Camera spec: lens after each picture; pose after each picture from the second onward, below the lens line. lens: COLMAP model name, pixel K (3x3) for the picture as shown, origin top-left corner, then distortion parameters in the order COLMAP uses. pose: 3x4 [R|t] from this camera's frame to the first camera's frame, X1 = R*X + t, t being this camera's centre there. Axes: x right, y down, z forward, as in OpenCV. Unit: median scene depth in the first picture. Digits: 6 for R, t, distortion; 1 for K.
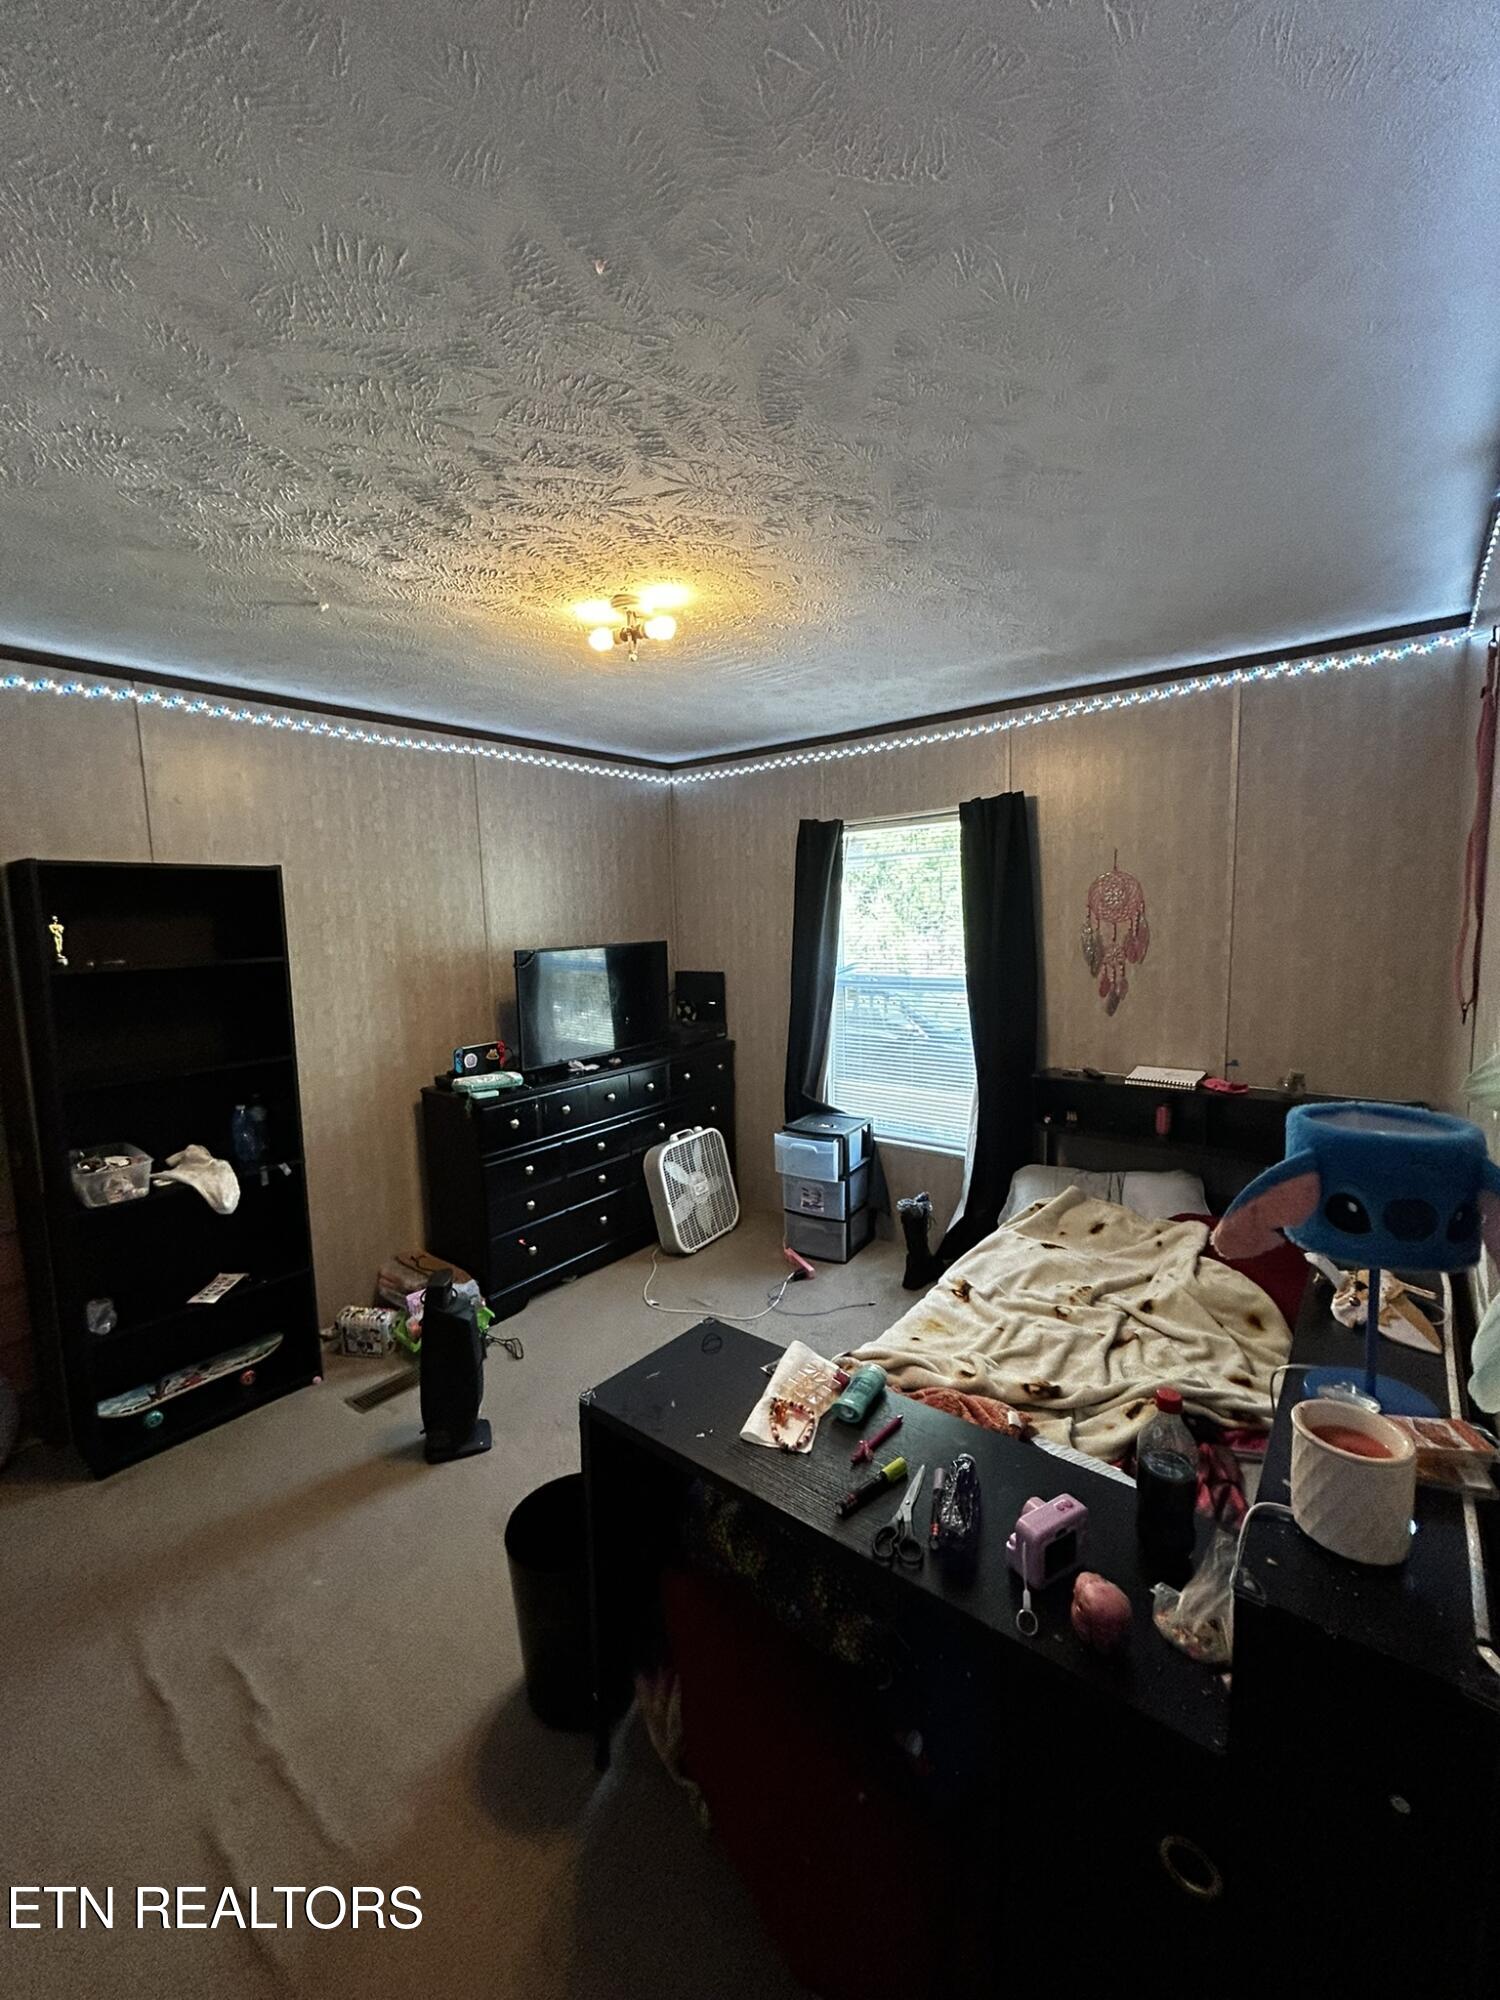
lens RADIAL K [[802.1, 0, 752.9], [0, 802.1, 1000.4], [0, 0, 1]] dist [-0.002212, 0.000558]
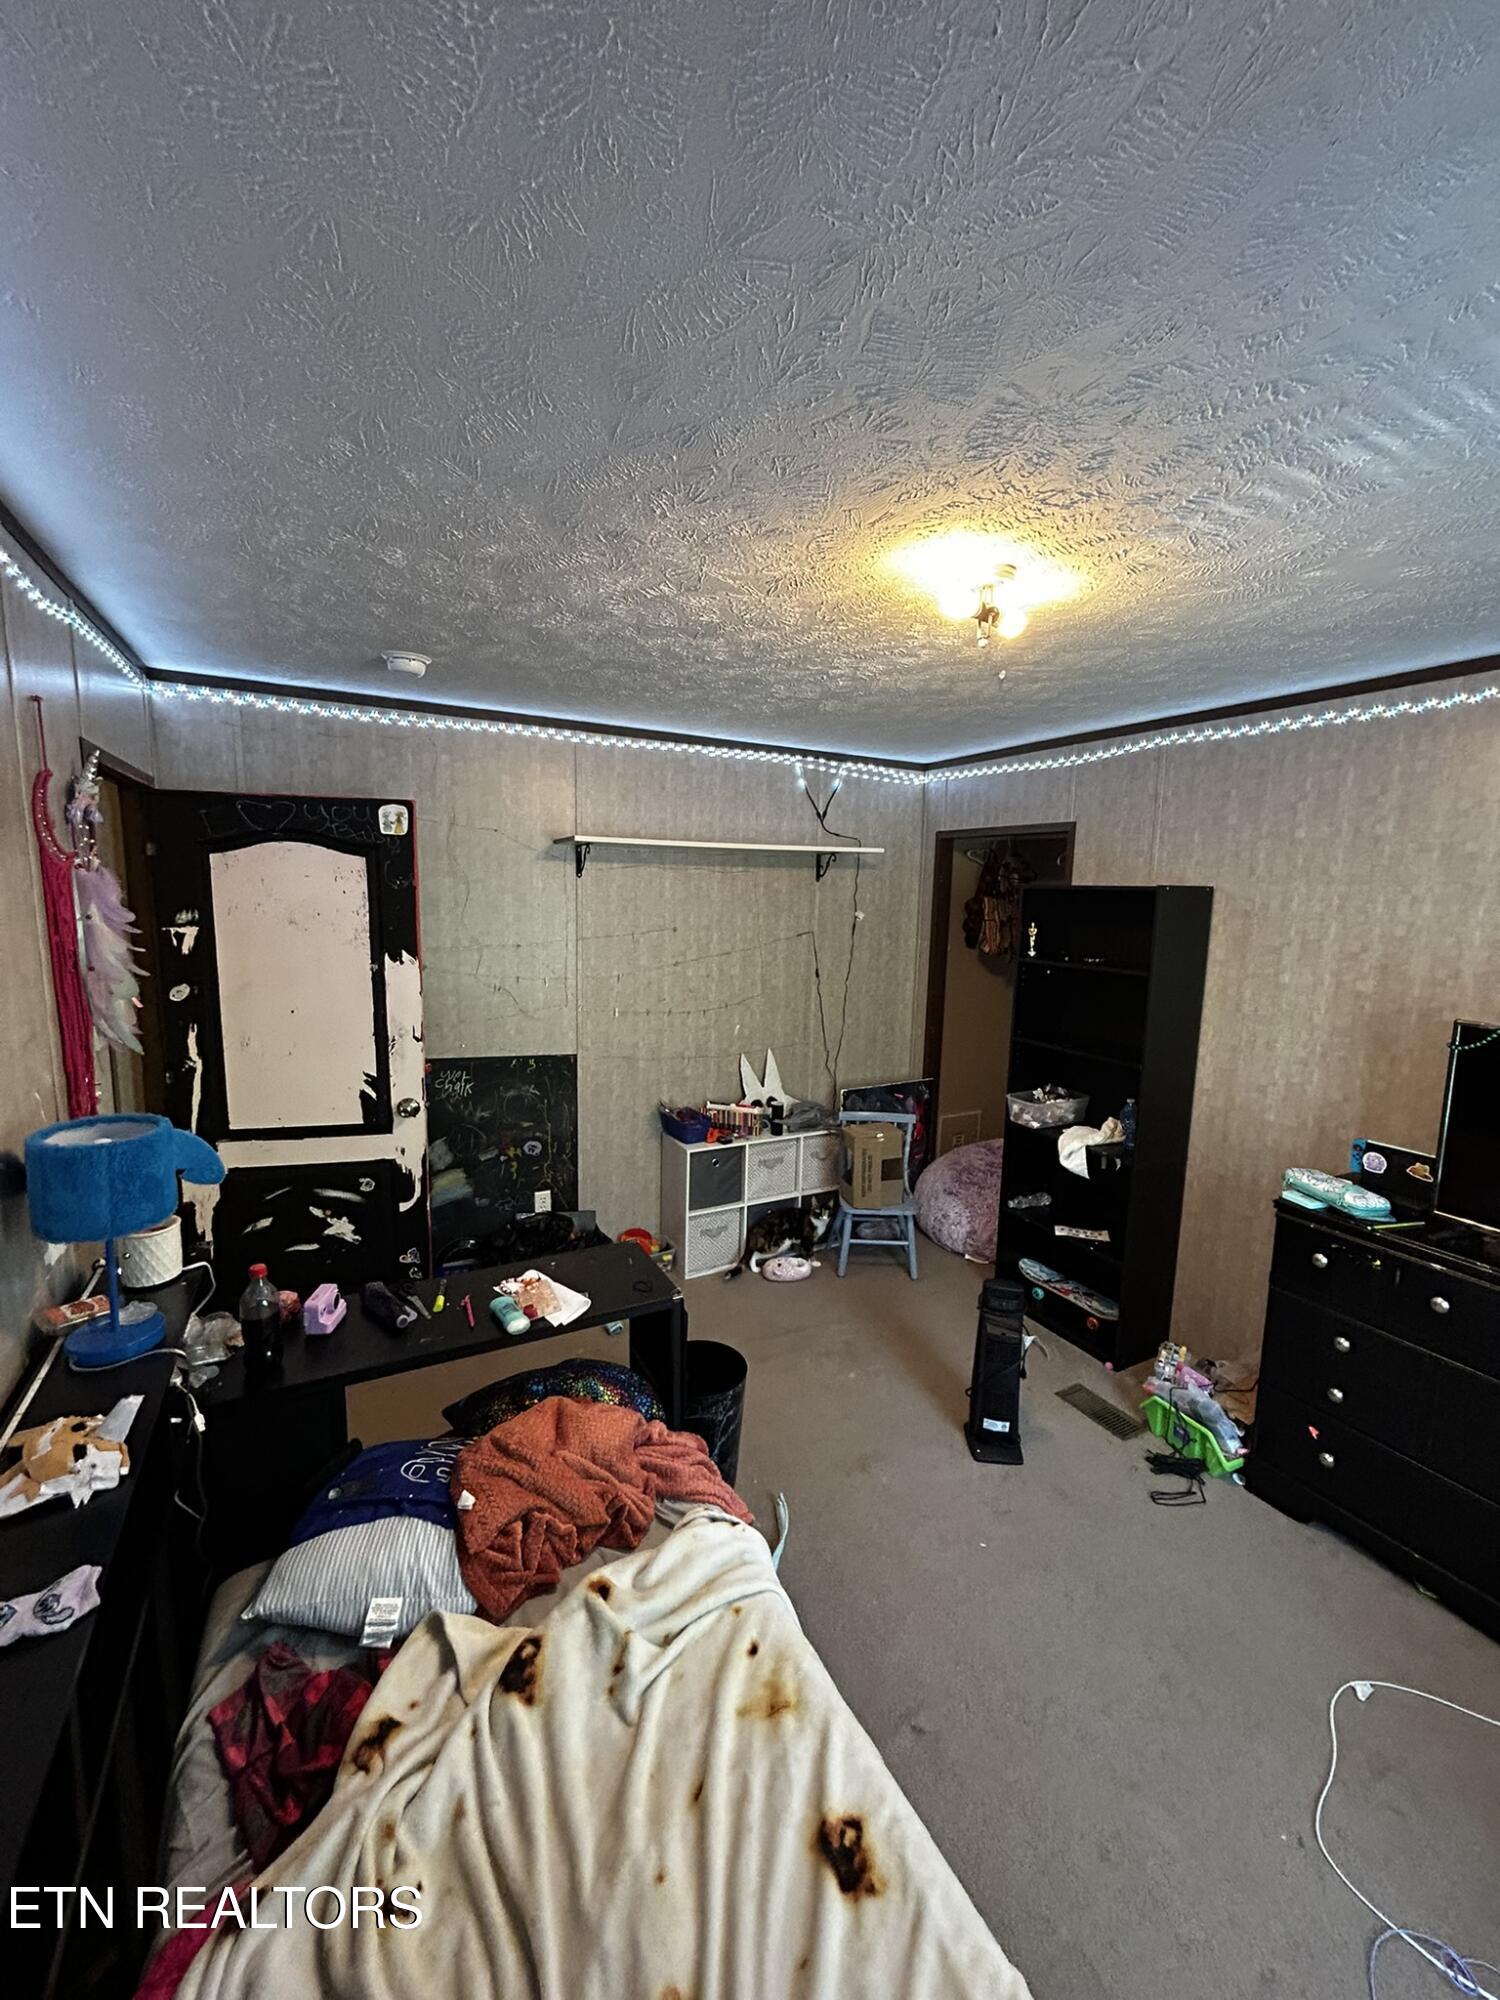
lens RADIAL K [[802.1, 0, 752.9], [0, 802.1, 1000.4], [0, 0, 1]] dist [-0.002212, 0.000558]
pose [[-0.411304, 0.131837, -0.901913, 0.485385], [-0.122070, 0.972604, 0.197838, -0.135660], [0.903287, 0.191468, -0.383943, 0.782160]]
